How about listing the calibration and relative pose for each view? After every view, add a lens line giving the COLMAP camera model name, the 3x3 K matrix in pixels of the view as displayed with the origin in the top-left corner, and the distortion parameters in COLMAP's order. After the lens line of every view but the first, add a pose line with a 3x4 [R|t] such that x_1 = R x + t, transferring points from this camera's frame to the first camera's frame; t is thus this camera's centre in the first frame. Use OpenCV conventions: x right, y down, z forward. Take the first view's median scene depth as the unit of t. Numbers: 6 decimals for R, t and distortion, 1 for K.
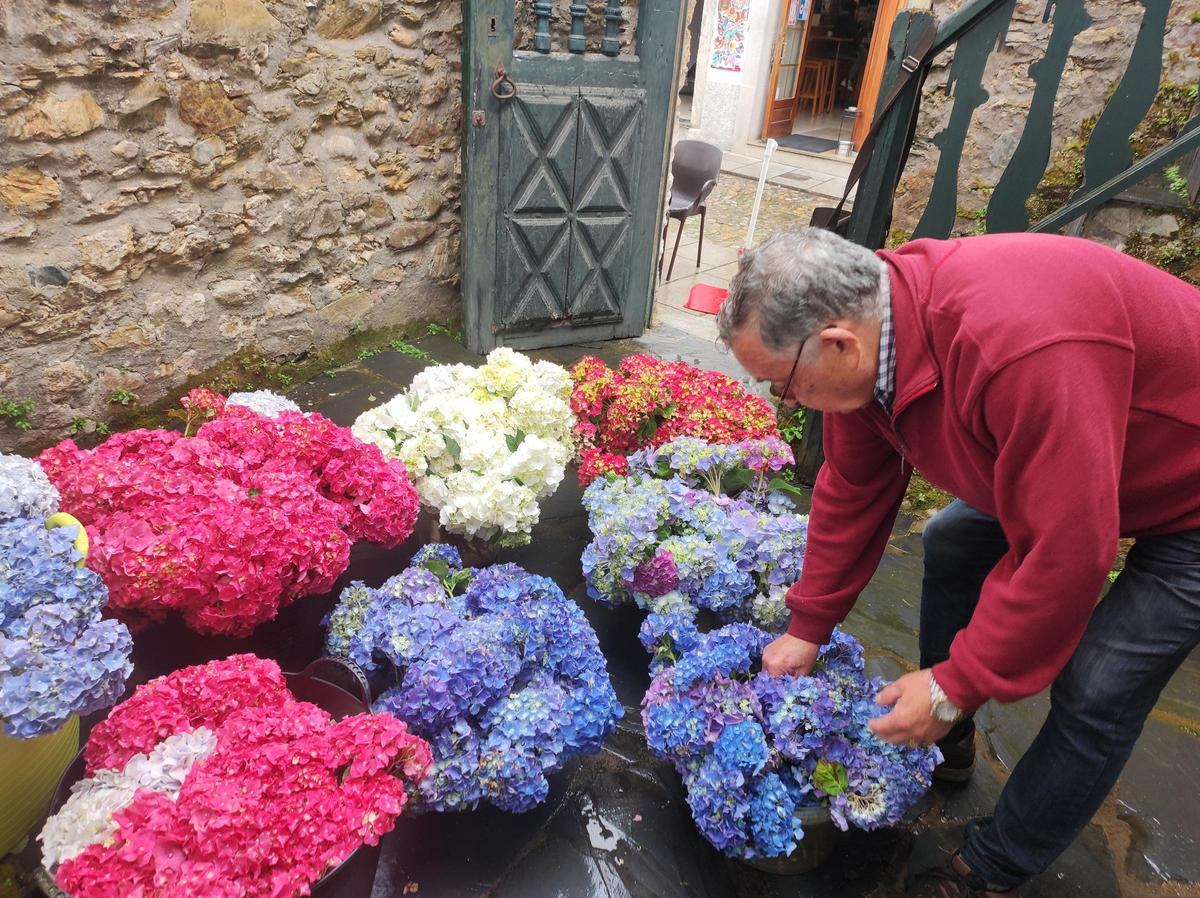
lens RADIAL K [[877.2, 0, 608.0], [0, 877.2, 433.6], [0, 0, 1]] dist [0.031985, -0.026108]
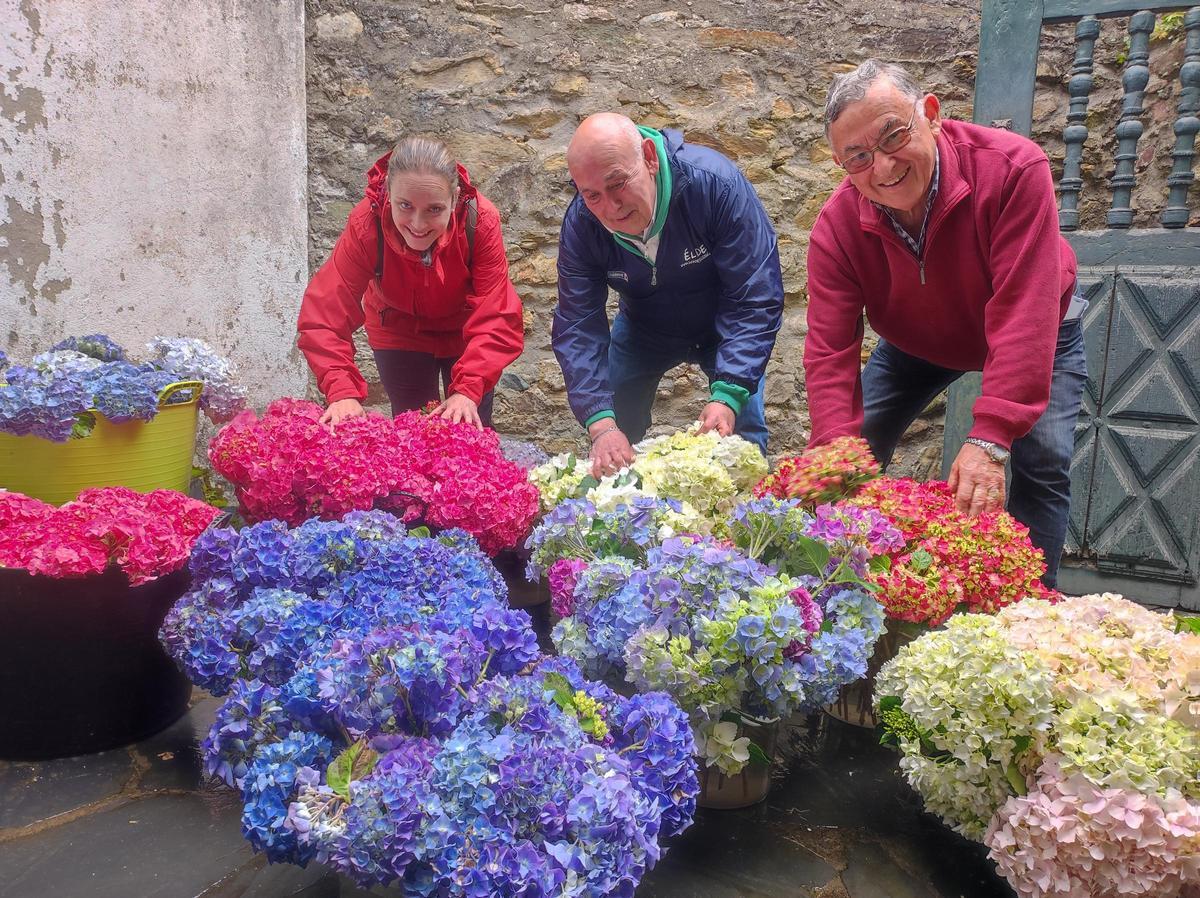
lens RADIAL K [[877.2, 0, 599.4], [0, 877.2, 438.9], [0, 0, 1]] dist [0.031985, -0.026108]
pose [[0.592413, 0.028417, -0.805133, 0.445965], [-0.350002, 0.909217, -0.225439, 0.131777], [0.725635, 0.415352, 0.548578, 0.354215]]
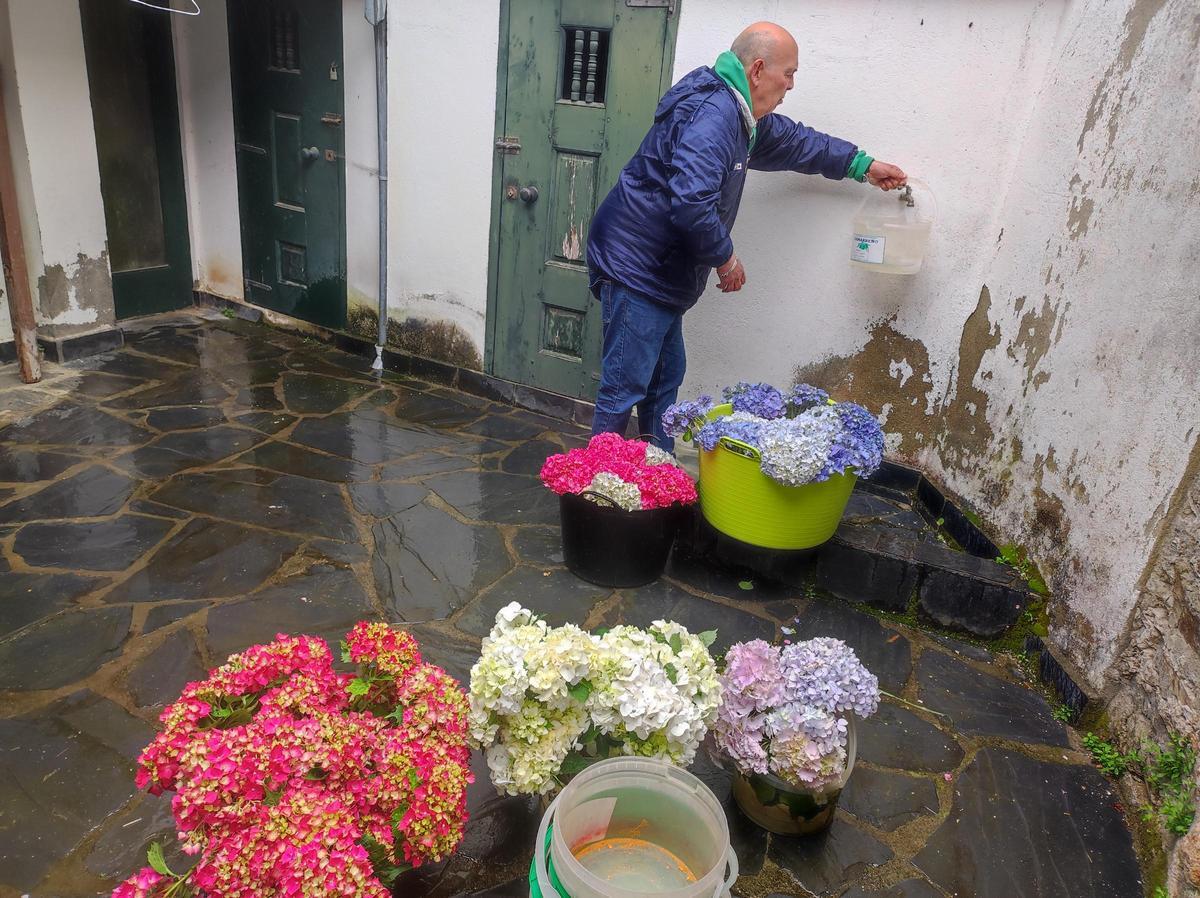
lens RADIAL K [[877.2, 0, 598.4], [0, 877.2, 454.7], [0, 0, 1]] dist [0.031985, -0.026108]
pose [[-0.981899, -0.132861, -0.134992, -0.013498], [-0.188832, 0.631209, 0.752275, -0.638925], [-0.014740, 0.764149, -0.644871, 1.118785]]
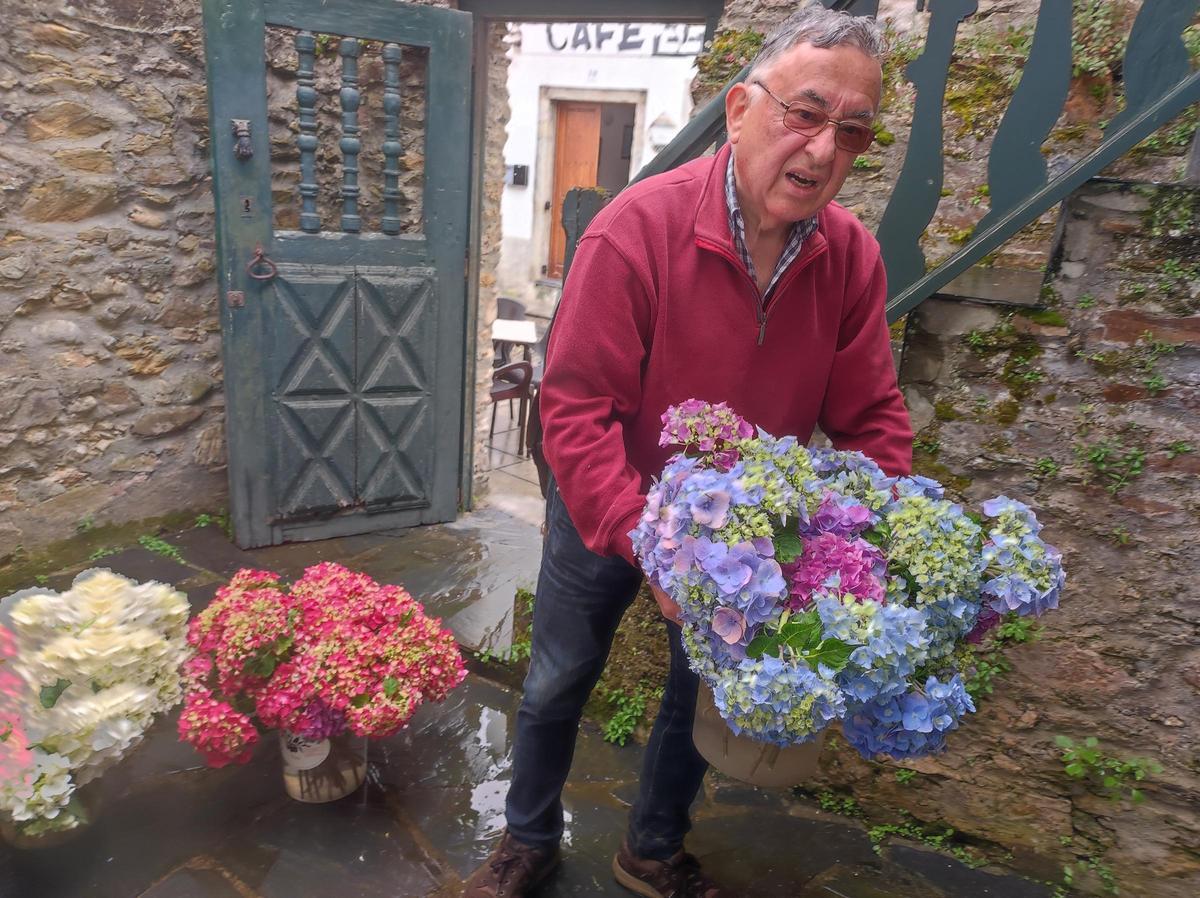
lens RADIAL K [[877.2, 0, 601.6], [0, 877.2, 447.1], [0, 0, 1]] dist [0.031985, -0.026108]
pose [[0.999925, -0.011732, 0.003477, 0.293497], [0.012141, 0.986670, -0.162278, -0.057099], [-0.001527, 0.162308, 0.986739, 0.124307]]
